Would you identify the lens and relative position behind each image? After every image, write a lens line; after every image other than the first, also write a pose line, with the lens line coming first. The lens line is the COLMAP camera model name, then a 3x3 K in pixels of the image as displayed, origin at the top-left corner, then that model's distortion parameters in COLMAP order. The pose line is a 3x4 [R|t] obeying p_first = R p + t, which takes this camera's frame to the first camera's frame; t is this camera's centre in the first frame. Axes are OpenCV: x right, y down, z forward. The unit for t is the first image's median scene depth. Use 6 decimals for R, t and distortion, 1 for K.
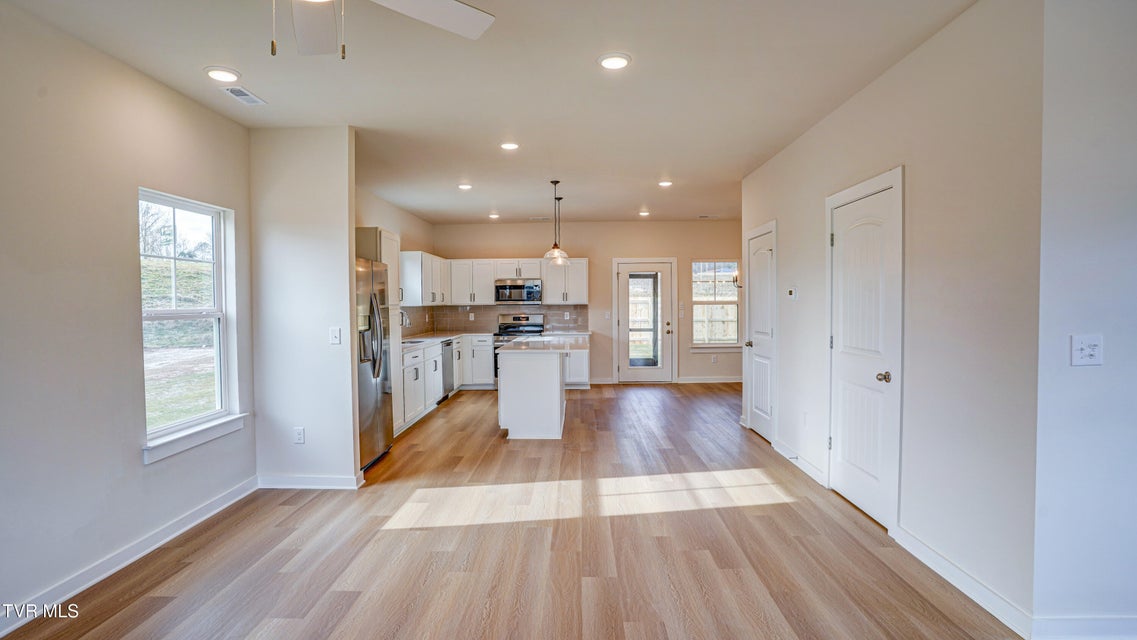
lens RADIAL K [[558.6, 0, 568.5], [0, 558.6, 320.0], [0, 0, 1]] dist [-0.080552, 0.036068]
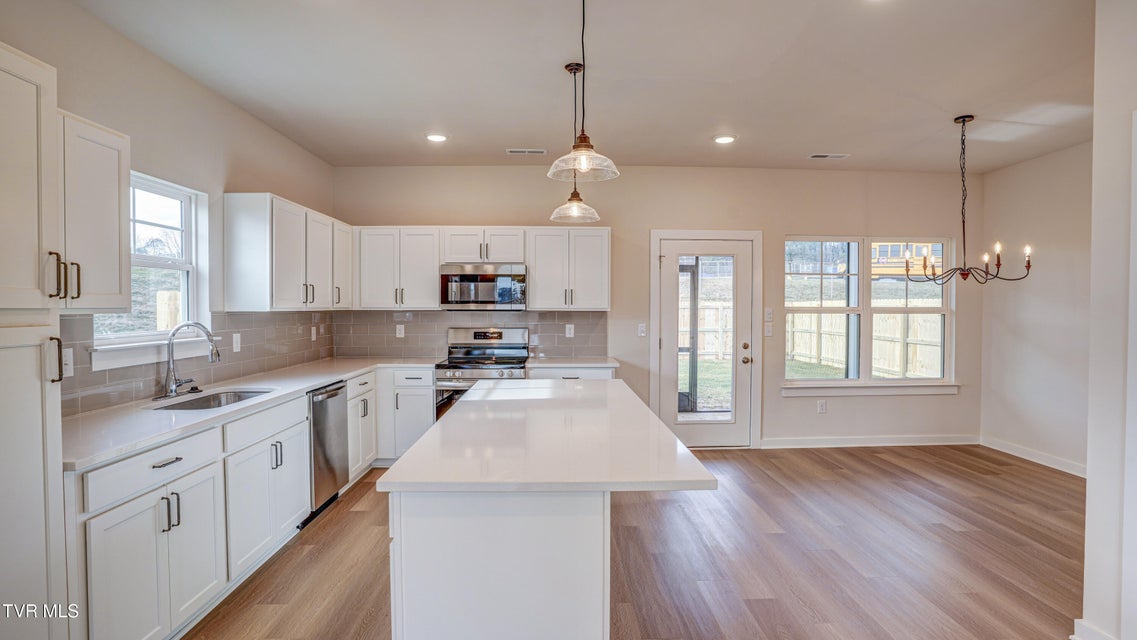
lens RADIAL K [[558.6, 0, 568.5], [0, 558.6, 320.0], [0, 0, 1]] dist [-0.080552, 0.036068]
pose [[0.998900, 0.009558, 0.045903, -0.031162], [-0.009192, 0.999924, -0.008165, -0.014266], [-0.045978, 0.007734, 0.998913, 0.450069]]
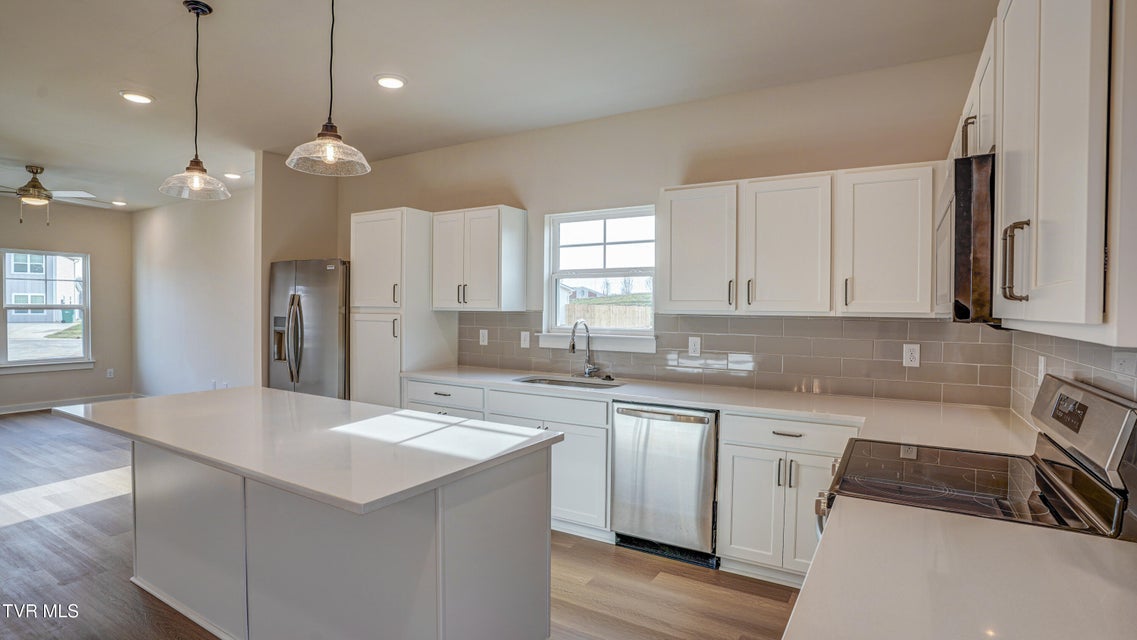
lens RADIAL K [[558.6, 0, 568.5], [0, 558.6, 320.0], [0, 0, 1]] dist [-0.080552, 0.036068]
pose [[-0.495553, 0.024580, -0.868230, 0.124966], [-0.031273, 0.998446, 0.046116, -0.032424], [0.868014, 0.050005, -0.494015, 0.973105]]
